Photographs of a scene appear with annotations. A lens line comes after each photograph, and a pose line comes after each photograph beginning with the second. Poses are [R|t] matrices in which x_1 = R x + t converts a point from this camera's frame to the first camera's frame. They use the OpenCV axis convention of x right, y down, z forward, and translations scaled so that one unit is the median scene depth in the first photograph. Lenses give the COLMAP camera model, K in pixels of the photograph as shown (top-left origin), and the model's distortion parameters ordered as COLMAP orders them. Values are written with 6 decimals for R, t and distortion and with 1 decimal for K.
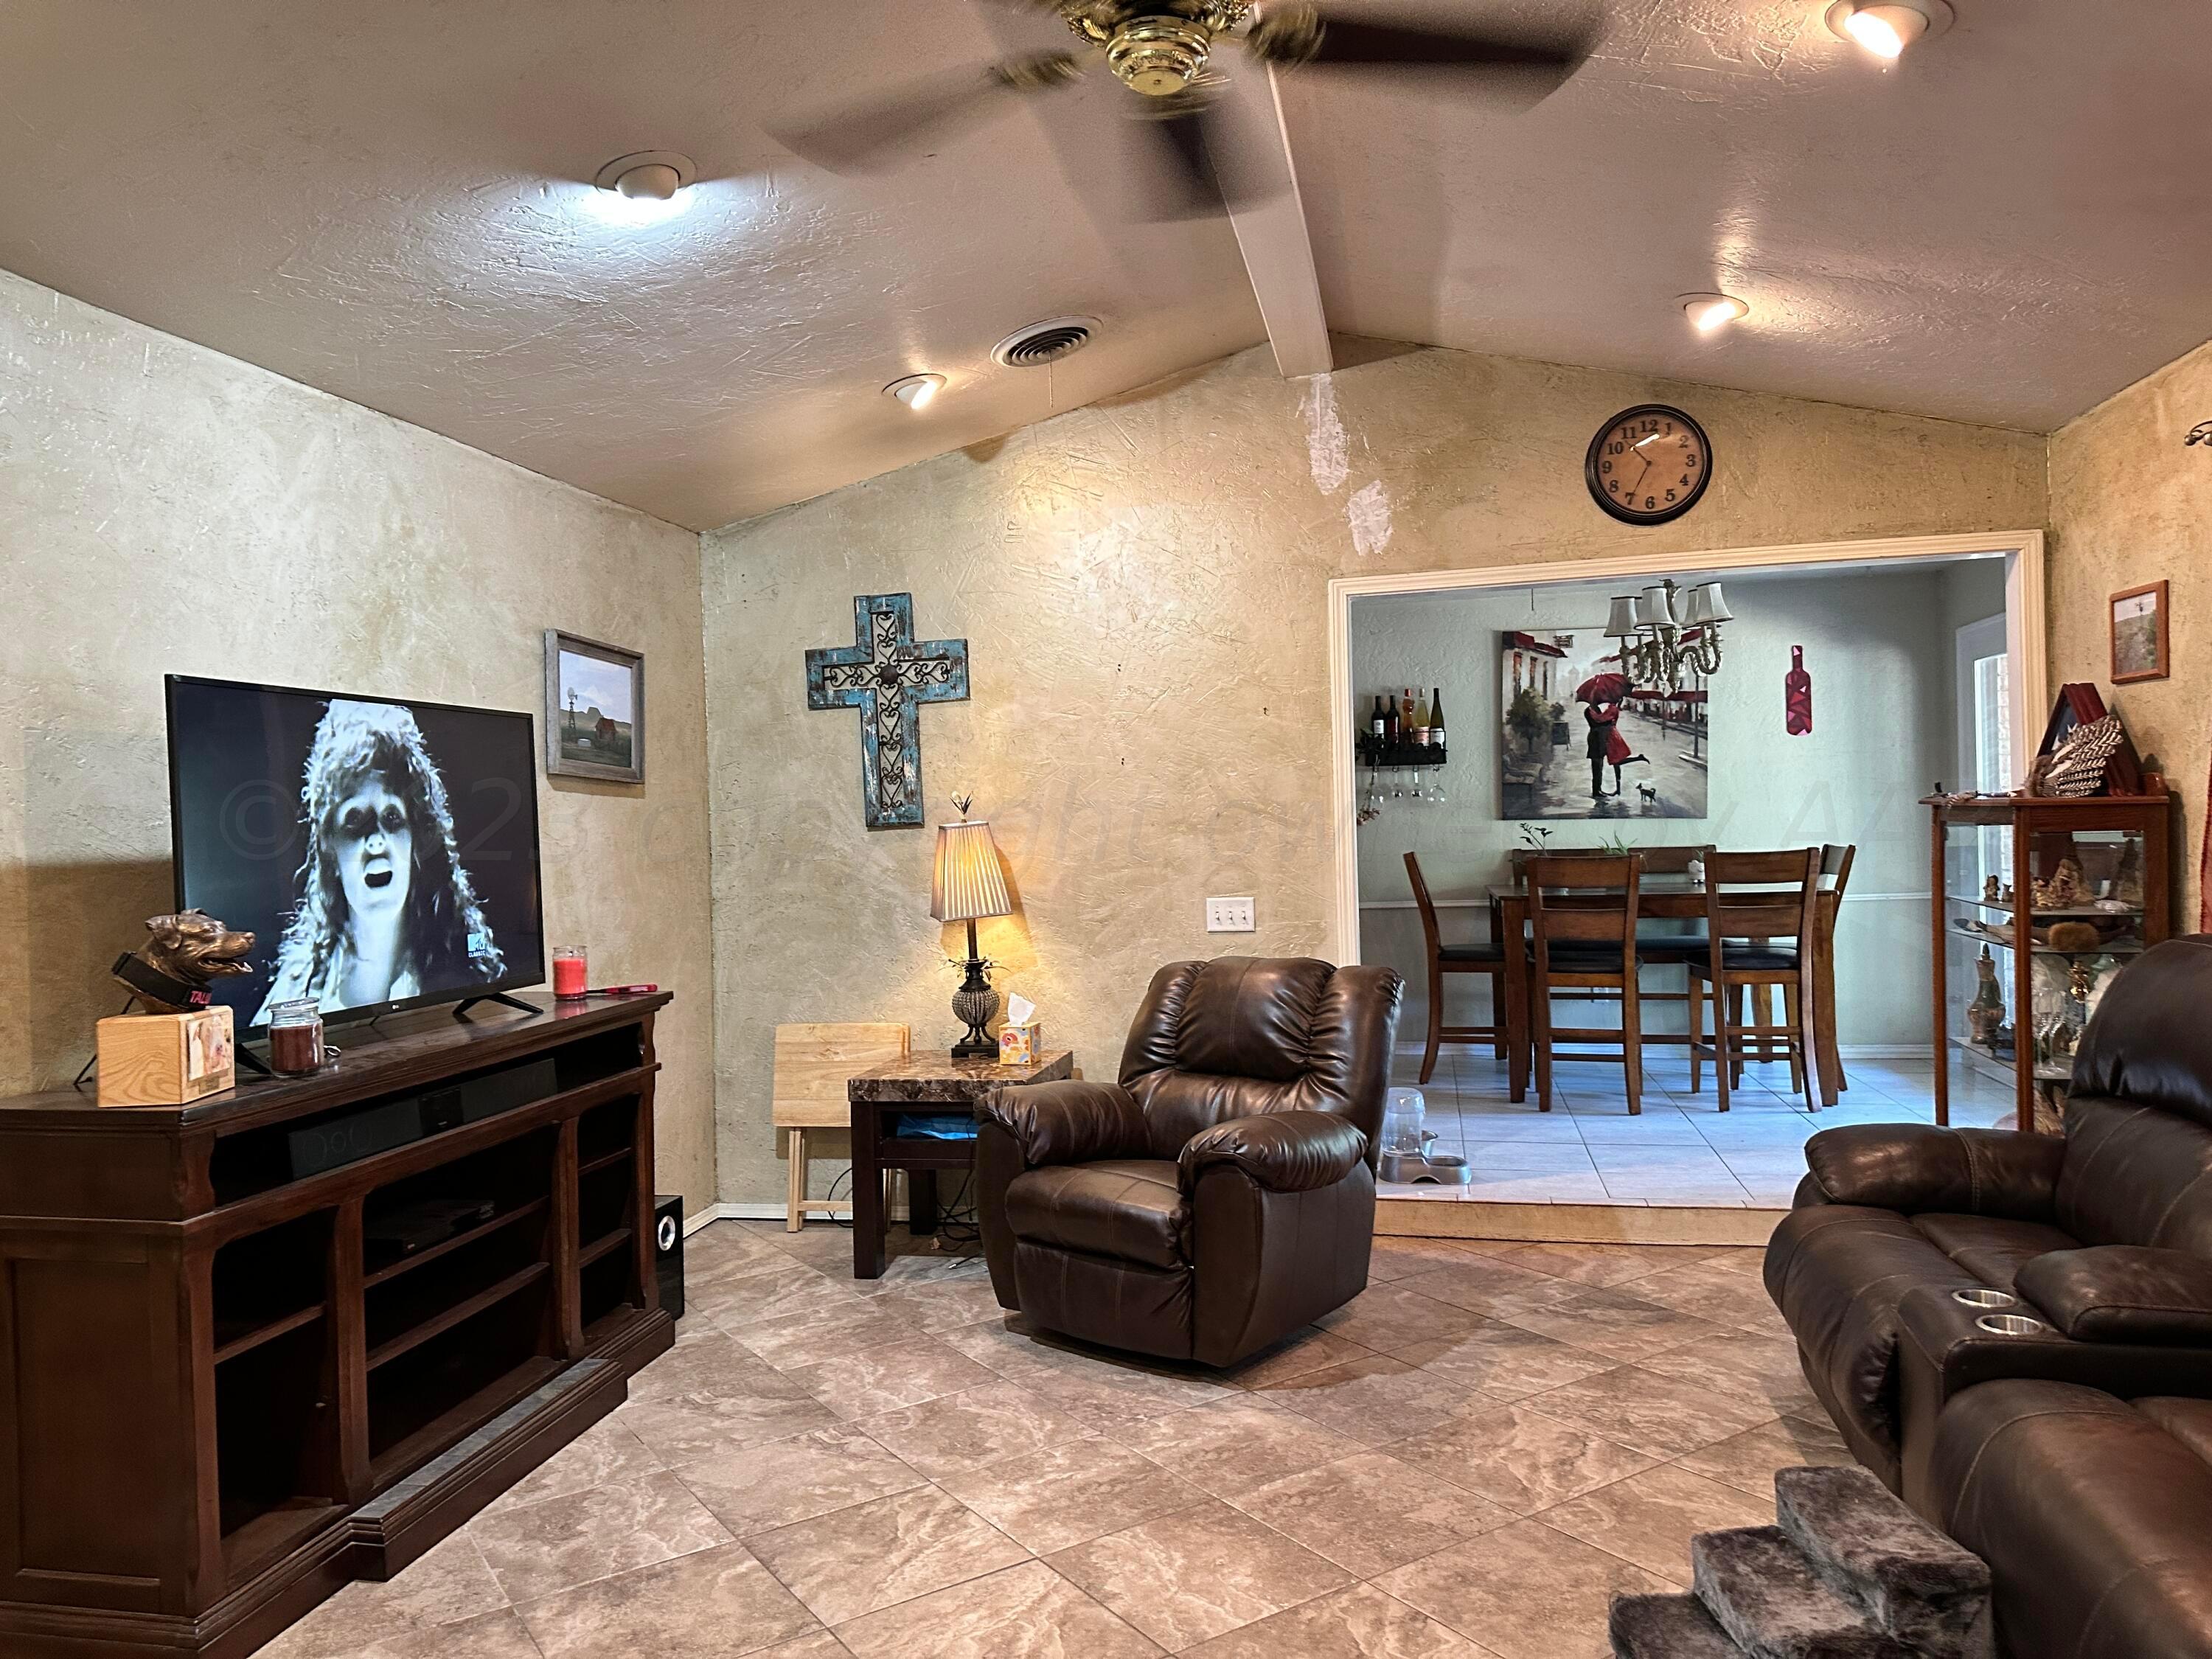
lens RADIAL K [[1589.1, 0, 1077.8], [0, 1589.1, 789.5], [0, 0, 1]] dist [0.059026, -0.075216]
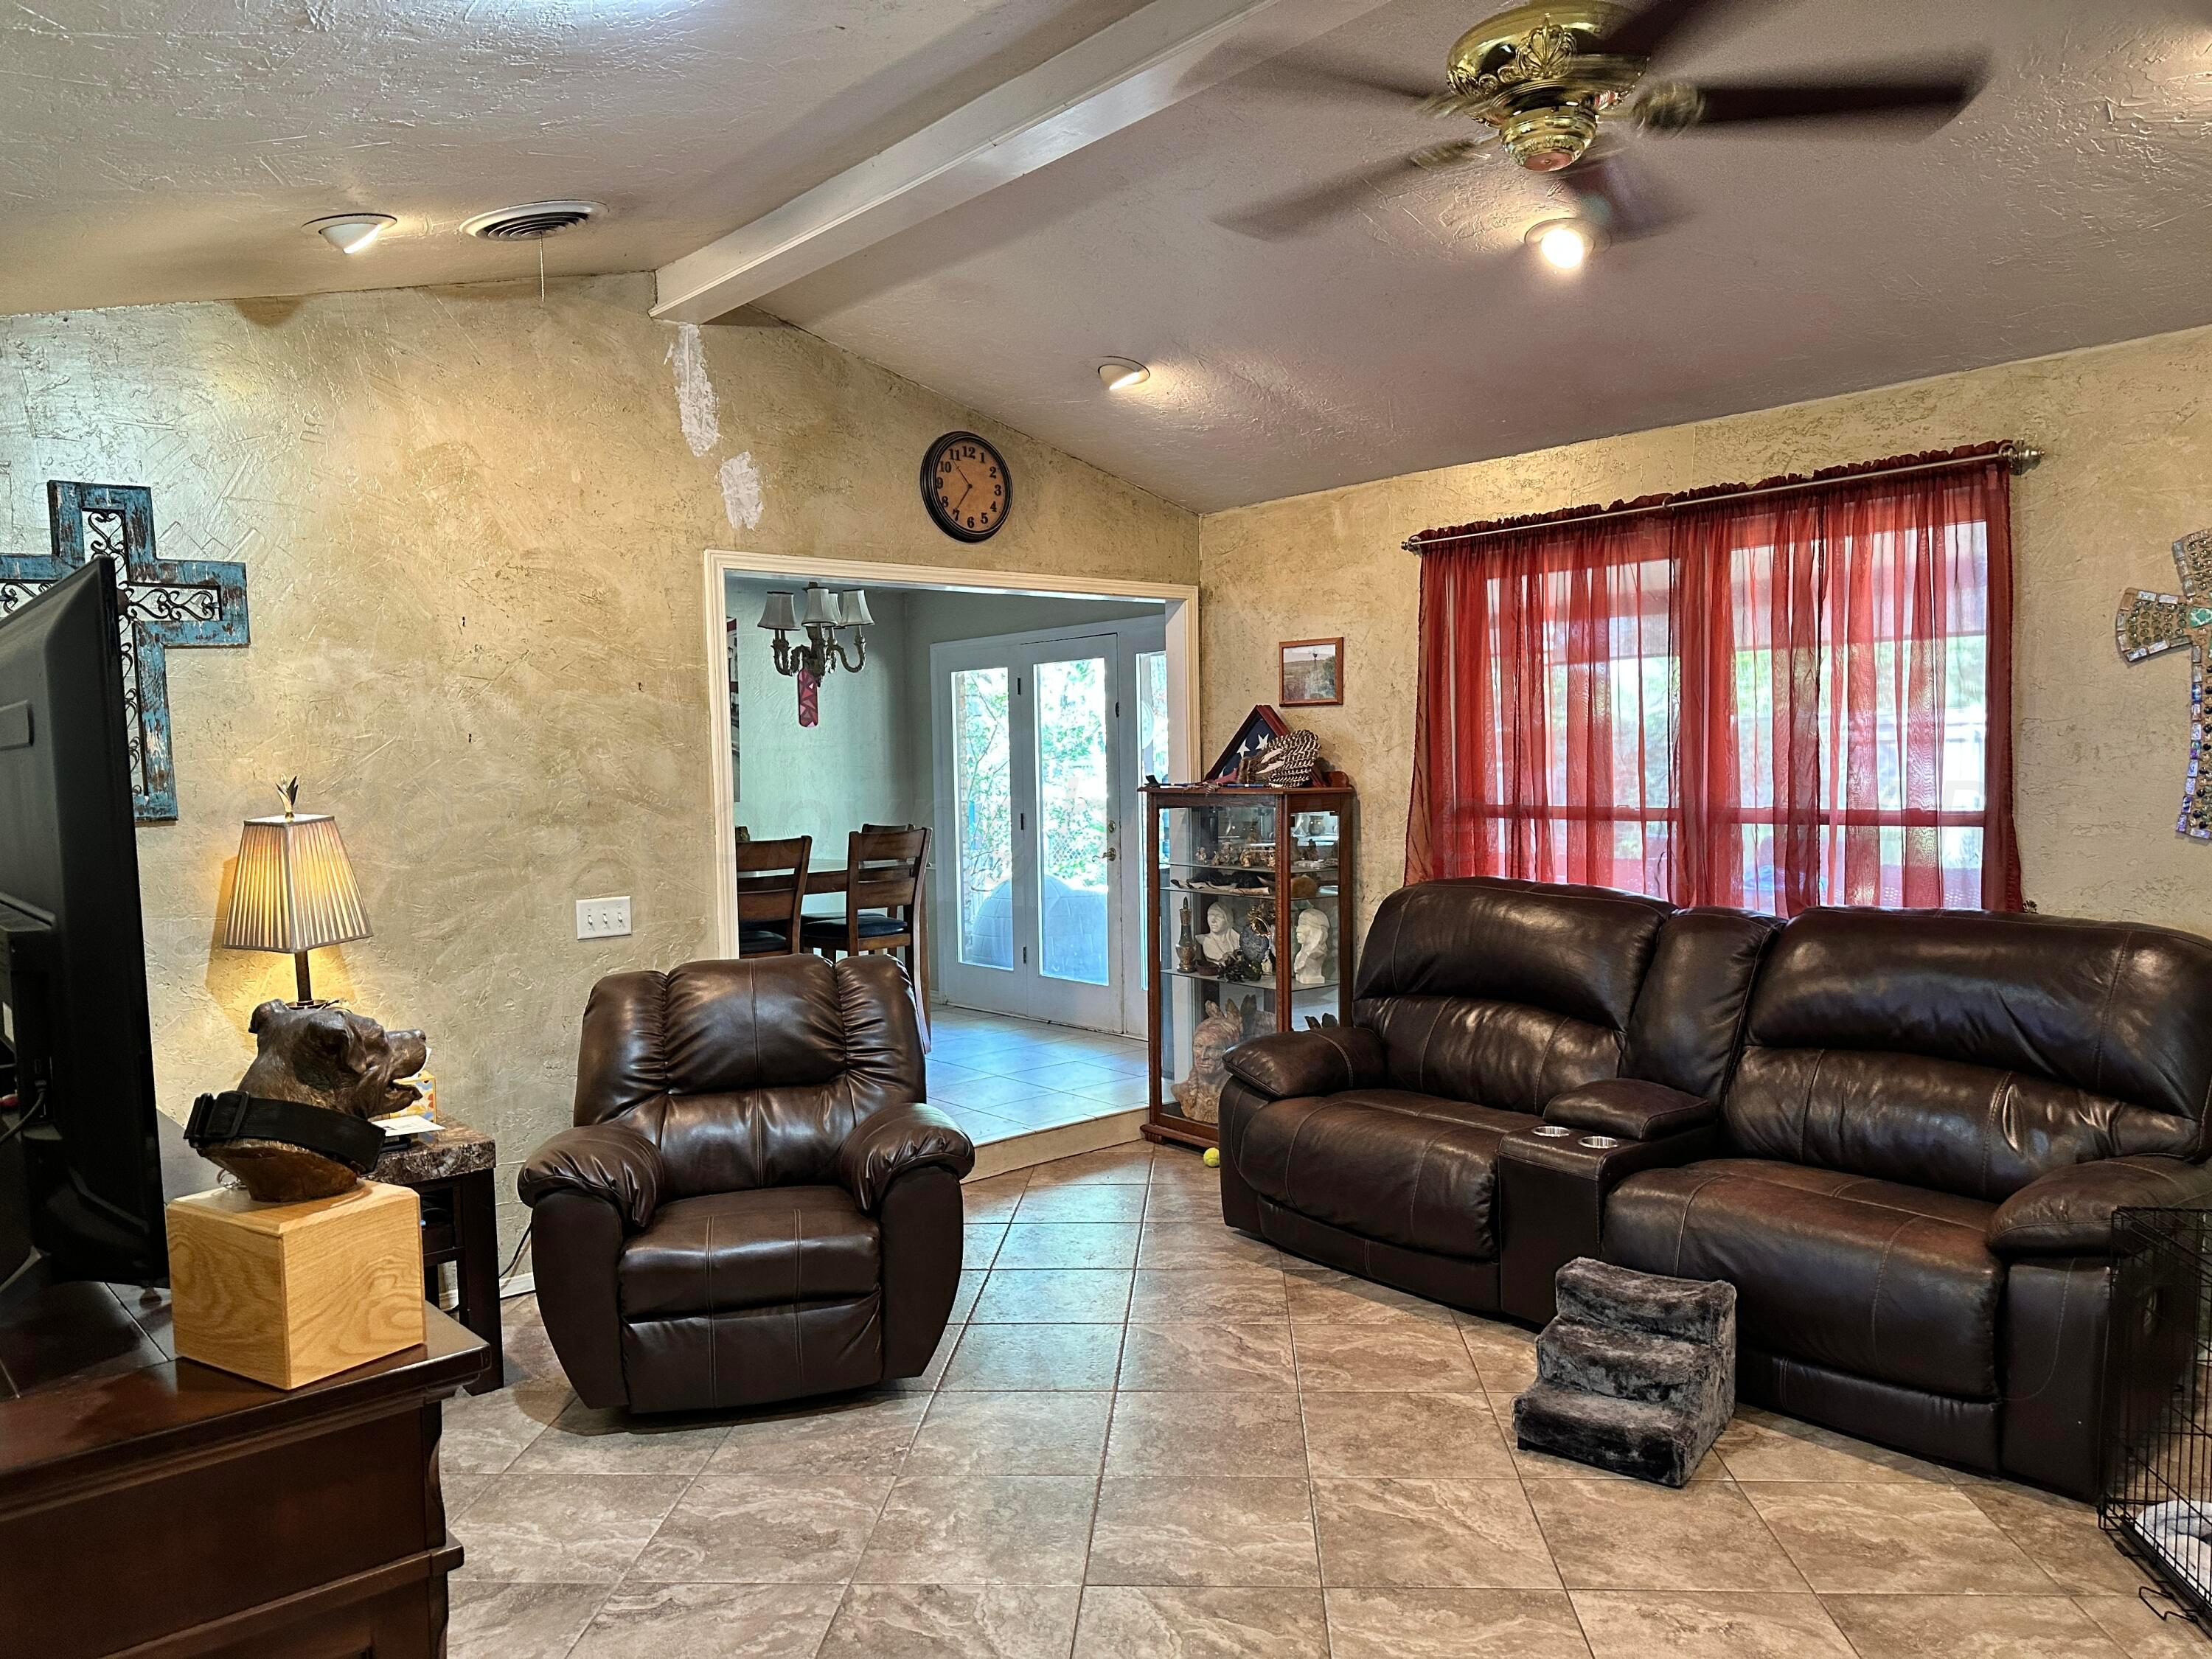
lens RADIAL K [[1589.1, 0, 1114.3], [0, 1589.1, 821.2], [0, 0, 1]] dist [0.059026, -0.075216]
pose [[0.581311, -0.013807, 0.813564, -0.485914], [-0.012272, 0.999594, 0.025733, -0.000589], [-0.813589, -0.024943, 0.580905, 0.273100]]
